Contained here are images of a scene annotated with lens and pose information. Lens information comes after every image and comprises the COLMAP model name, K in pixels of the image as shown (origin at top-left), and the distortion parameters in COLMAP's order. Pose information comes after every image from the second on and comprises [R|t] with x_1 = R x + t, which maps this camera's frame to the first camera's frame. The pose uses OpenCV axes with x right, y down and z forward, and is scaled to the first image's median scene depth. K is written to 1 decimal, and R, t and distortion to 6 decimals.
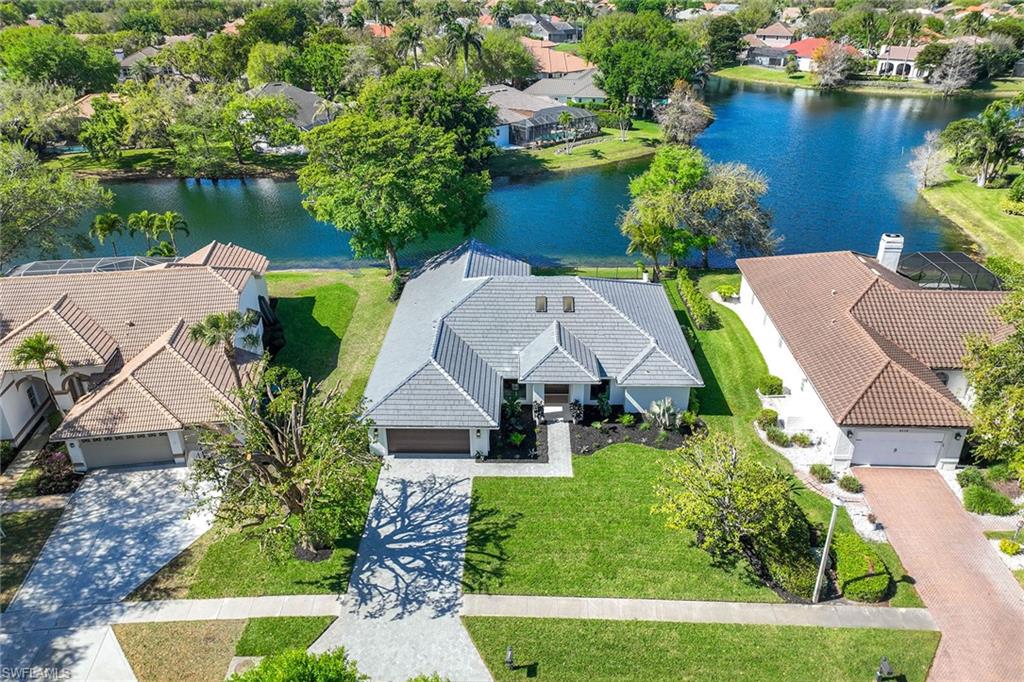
lens RADIAL K [[717.1, 0, 512.9], [0, 717.1, 344.2], [0, 0, 1]] dist [-0.003529, 0.006857]
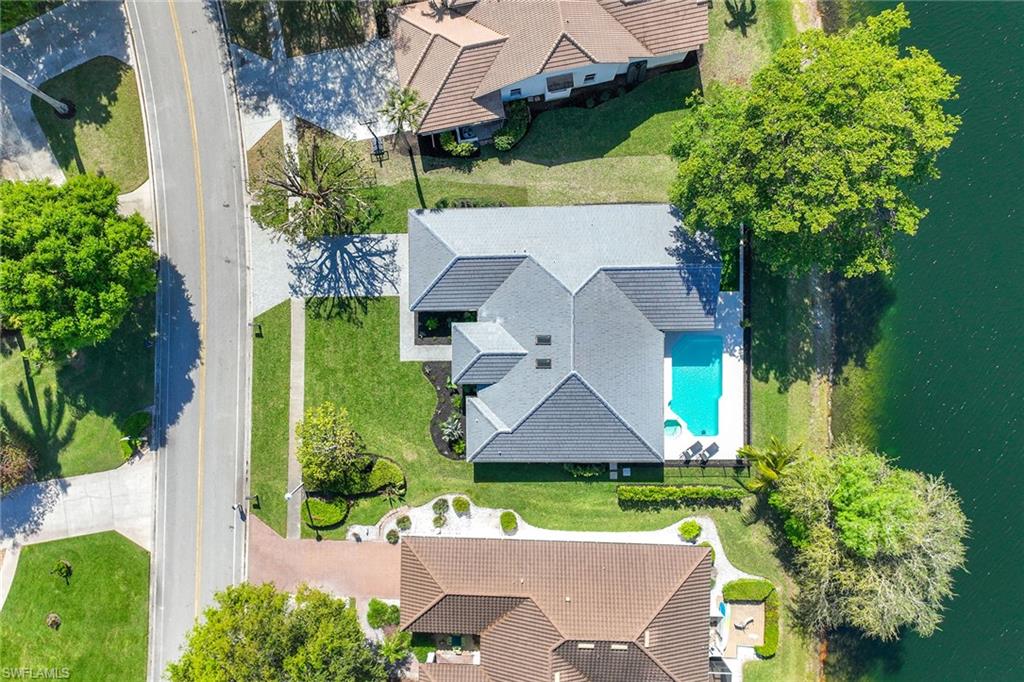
lens RADIAL K [[717.1, 0, 512.7], [0, 717.1, 350.7], [0, 0, 1]] dist [-0.003529, 0.006857]
pose [[0.029216, 0.999384, 0.019448, 0.034253], [-0.433519, -0.004863, 0.901131, -1.150902], [0.900671, -0.034759, 0.433110, 0.491712]]
